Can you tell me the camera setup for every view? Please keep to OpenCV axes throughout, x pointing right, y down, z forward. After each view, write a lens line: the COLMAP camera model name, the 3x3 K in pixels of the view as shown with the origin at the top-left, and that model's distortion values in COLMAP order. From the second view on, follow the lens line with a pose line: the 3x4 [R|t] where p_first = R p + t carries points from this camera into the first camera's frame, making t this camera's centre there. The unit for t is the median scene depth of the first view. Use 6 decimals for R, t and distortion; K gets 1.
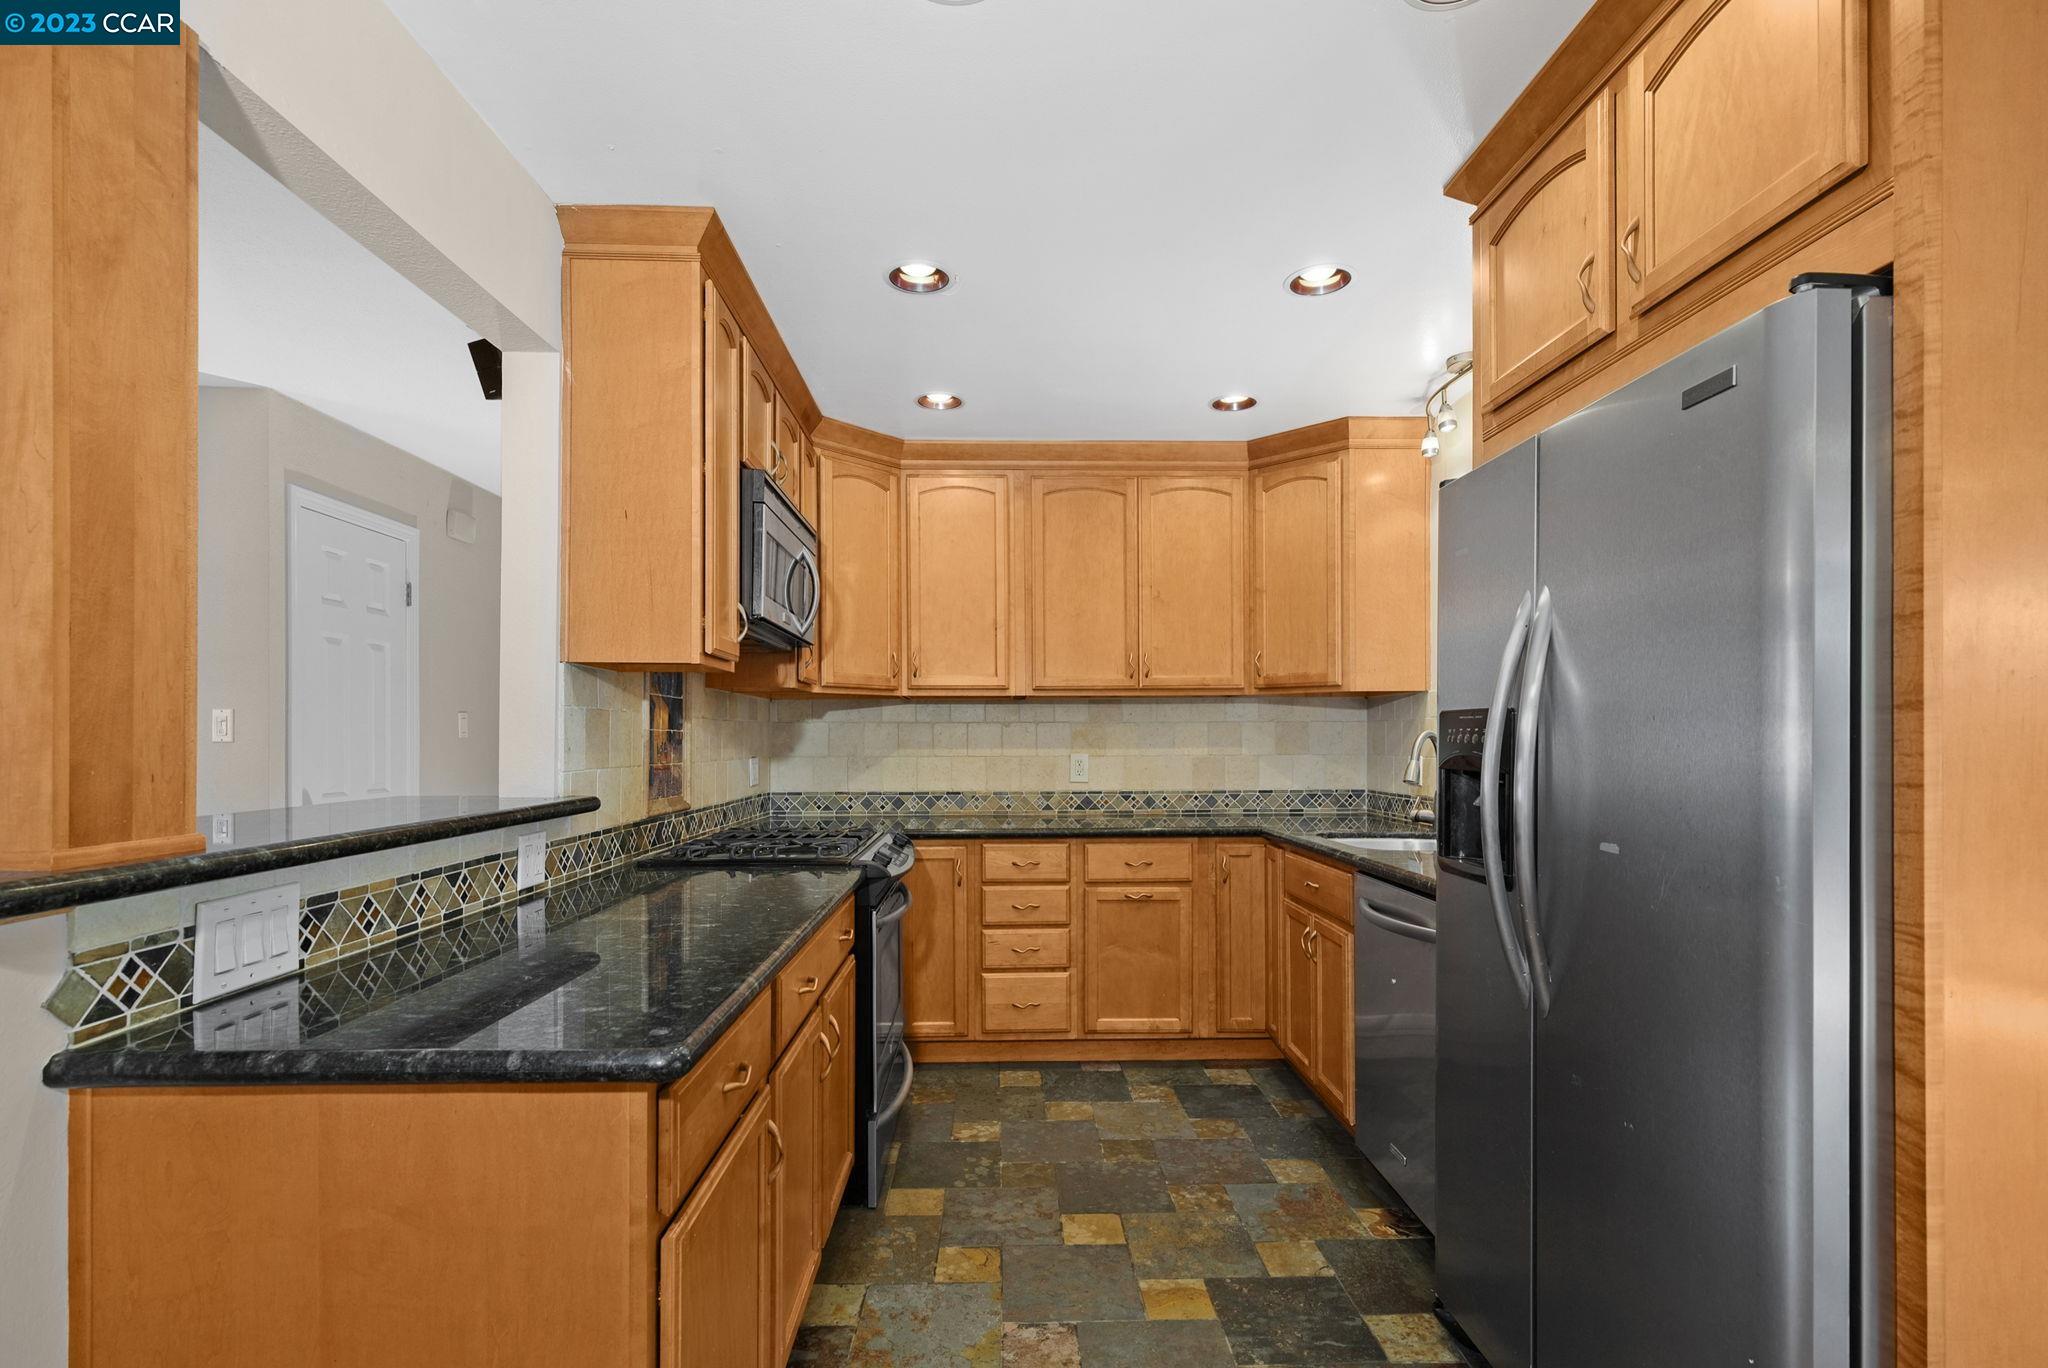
lens RADIAL K [[964.8, 0, 1024.4], [0, 964.8, 740.2], [0, 0, 1]] dist [-0.000942, 0.008873]
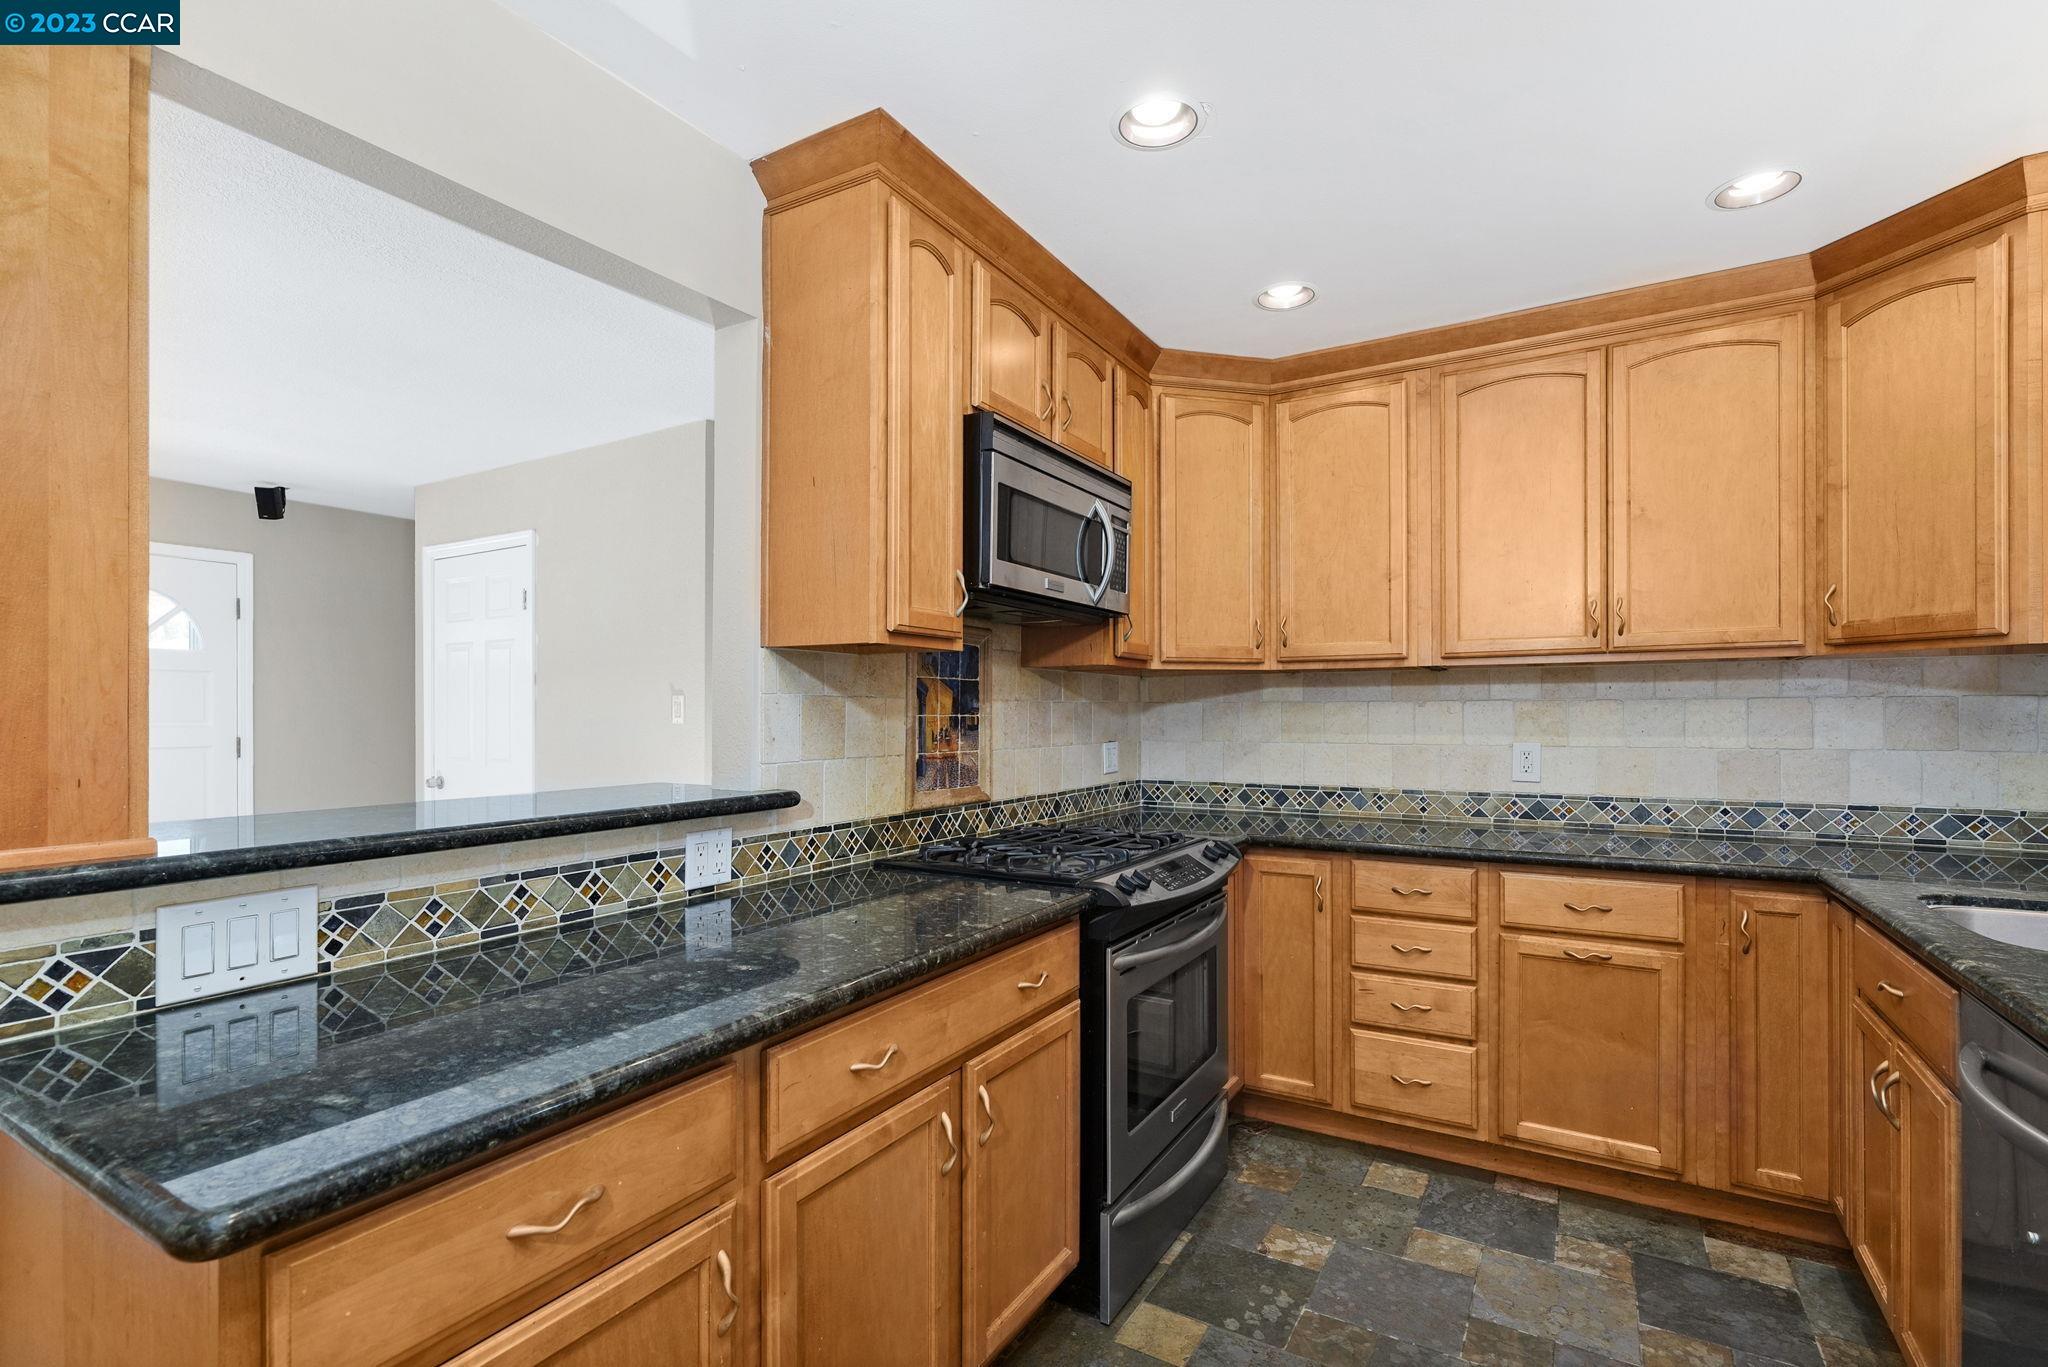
lens RADIAL K [[952.2, 0, 1020.8], [0, 952.2, 714.8], [0, 0, 1]] dist [-0.000042, -0.000247]
pose [[0.843615, 0.001077, -0.536947, 0.147943], [0.000252, 0.999997, 0.002401, -0.011074], [0.536948, -0.002160, 0.843613, 0.225334]]
